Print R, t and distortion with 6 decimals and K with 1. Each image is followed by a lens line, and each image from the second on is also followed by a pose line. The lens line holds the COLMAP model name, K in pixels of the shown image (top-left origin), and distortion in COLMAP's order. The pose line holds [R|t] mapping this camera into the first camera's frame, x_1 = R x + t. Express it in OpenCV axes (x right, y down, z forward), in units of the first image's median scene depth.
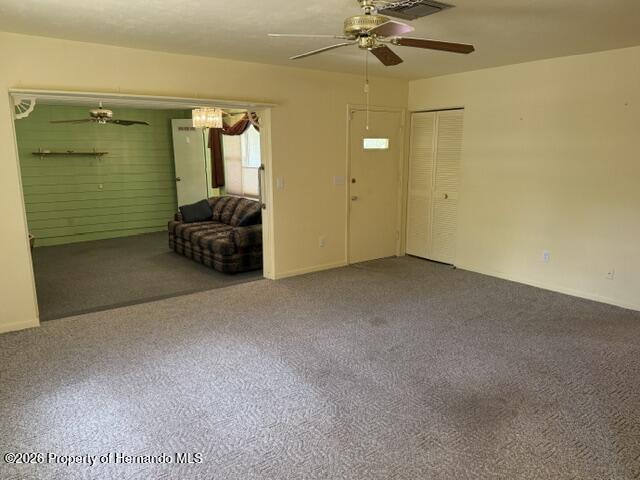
lens RADIAL K [[464.6, 0, 320.0], [0, 464.6, 240.0], [0, 0, 1]] dist [0.008442, 0.001000]
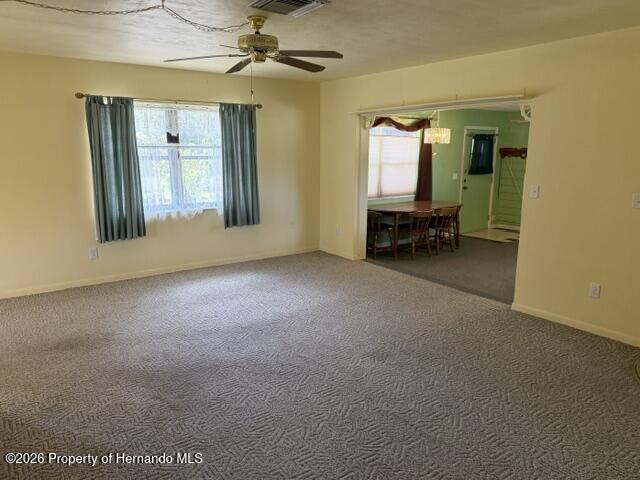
lens RADIAL K [[464.6, 0, 320.0], [0, 464.6, 240.0], [0, 0, 1]] dist [0.008442, 0.001000]
pose [[-0.022860, 0.201633, -0.979194, 0.631736], [-0.191069, 0.960515, 0.202248, -0.121977], [0.981310, 0.191717, 0.016569, 0.580602]]
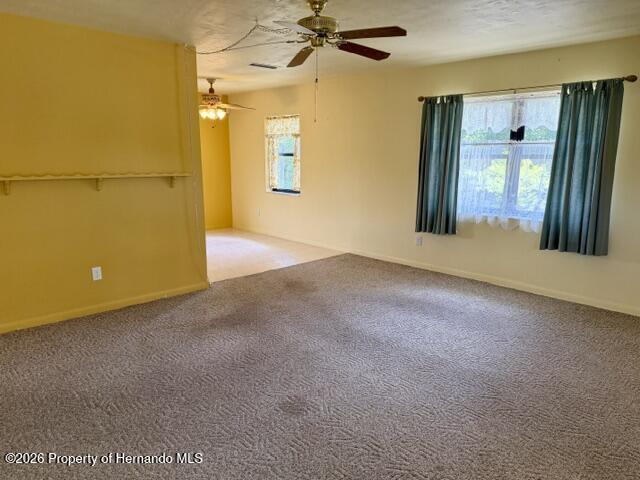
lens RADIAL K [[464.6, 0, 320.0], [0, 464.6, 240.0], [0, 0, 1]] dist [0.008442, 0.001000]
pose [[-0.993874, 0.018864, -0.108901, 0.101478], [-0.022724, 0.929399, 0.368376, -0.193374], [0.108162, 0.368593, -0.923277, 1.057245]]
